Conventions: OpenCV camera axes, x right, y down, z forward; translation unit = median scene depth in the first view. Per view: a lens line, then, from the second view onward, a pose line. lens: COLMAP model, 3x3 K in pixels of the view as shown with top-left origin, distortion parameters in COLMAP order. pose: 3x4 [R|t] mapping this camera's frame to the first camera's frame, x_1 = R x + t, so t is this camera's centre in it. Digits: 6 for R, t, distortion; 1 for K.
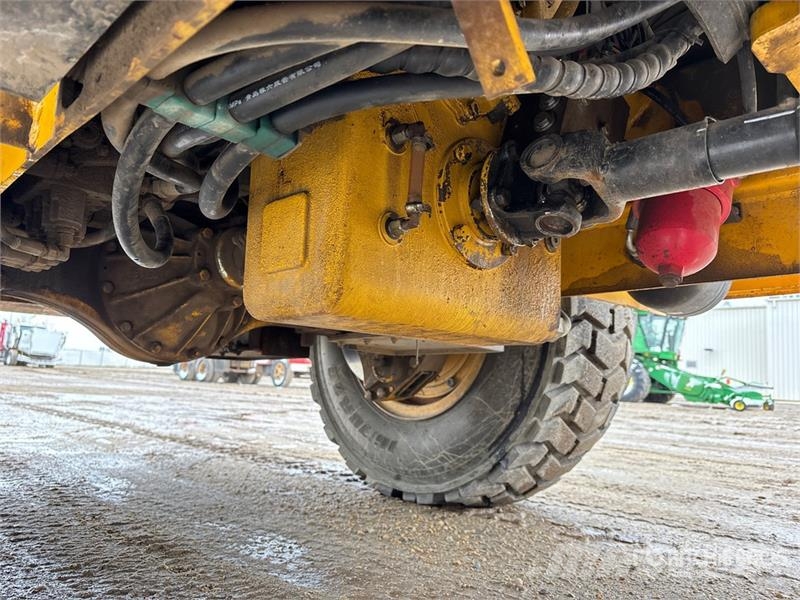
lens RADIAL K [[605.4, 0, 400.7], [0, 605.4, 301.7], [0, 0, 1]] dist [0.044338, -0.041338]
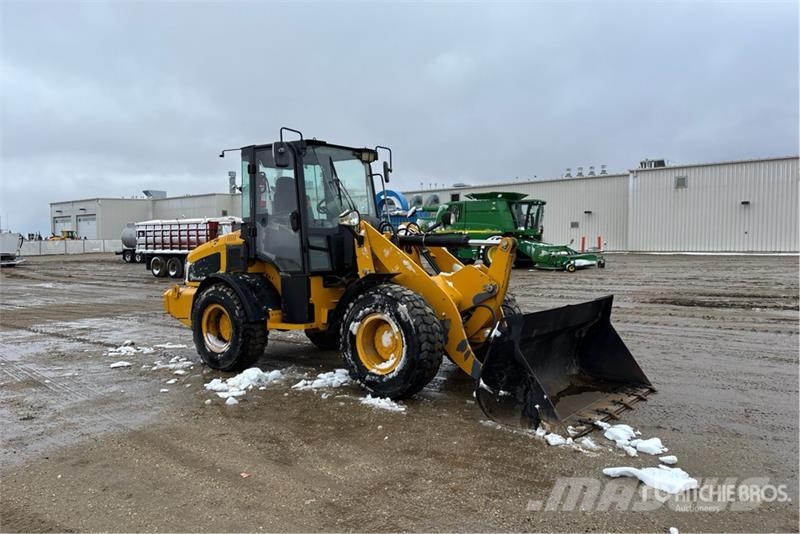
lens RADIAL K [[604.4, 0, 405.1], [0, 604.4, 258.8], [0, 0, 1]] dist [0.035990, -0.029182]
pose [[0.991276, -0.068193, 0.112787, 0.010771], [0.049264, 0.985425, 0.162822, -0.082806], [-0.122246, -0.155845, 0.980188, -0.272770]]
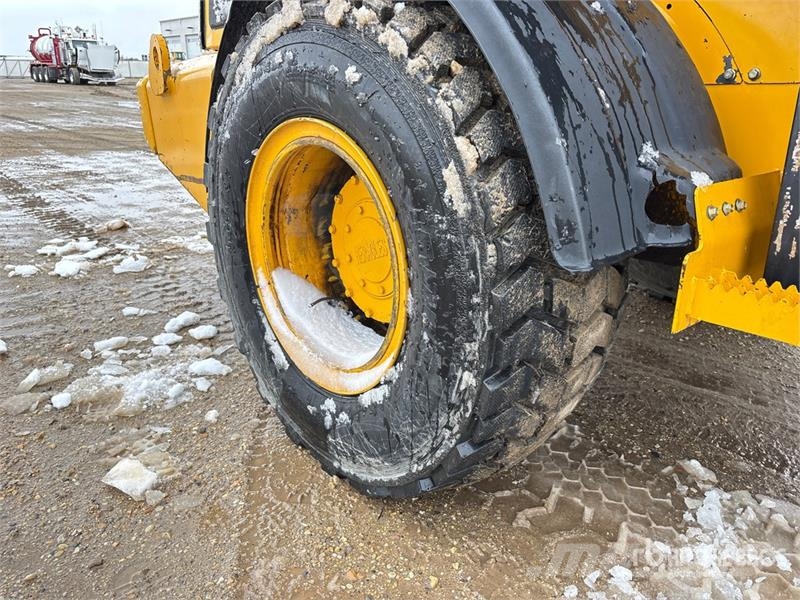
lens RADIAL K [[605.4, 0, 403.3], [0, 605.4, 296.9], [0, 0, 1]] dist [0.044338, -0.041338]
pose [[0.996829, -0.008873, -0.079073, -0.037070], [0.043861, 0.890426, 0.453009, -0.027003], [0.066389, -0.455041, 0.887992, -0.026501]]
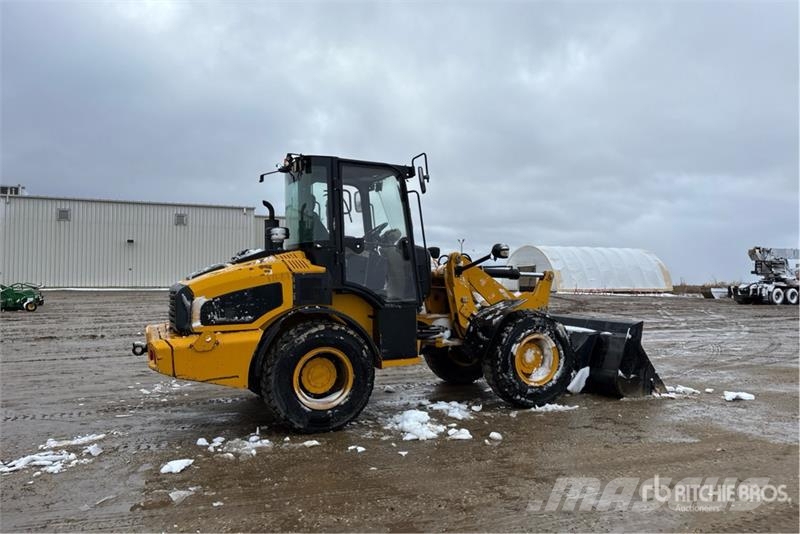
lens RADIAL K [[604.4, 0, 411.9], [0, 604.4, 253.3], [0, 0, 1]] dist [0.035990, -0.029182]
pose [[0.353124, -0.017185, 0.935419, -0.251200], [-0.107545, 0.992458, 0.058832, -0.070935], [-0.929375, -0.121374, 0.348613, -0.085464]]
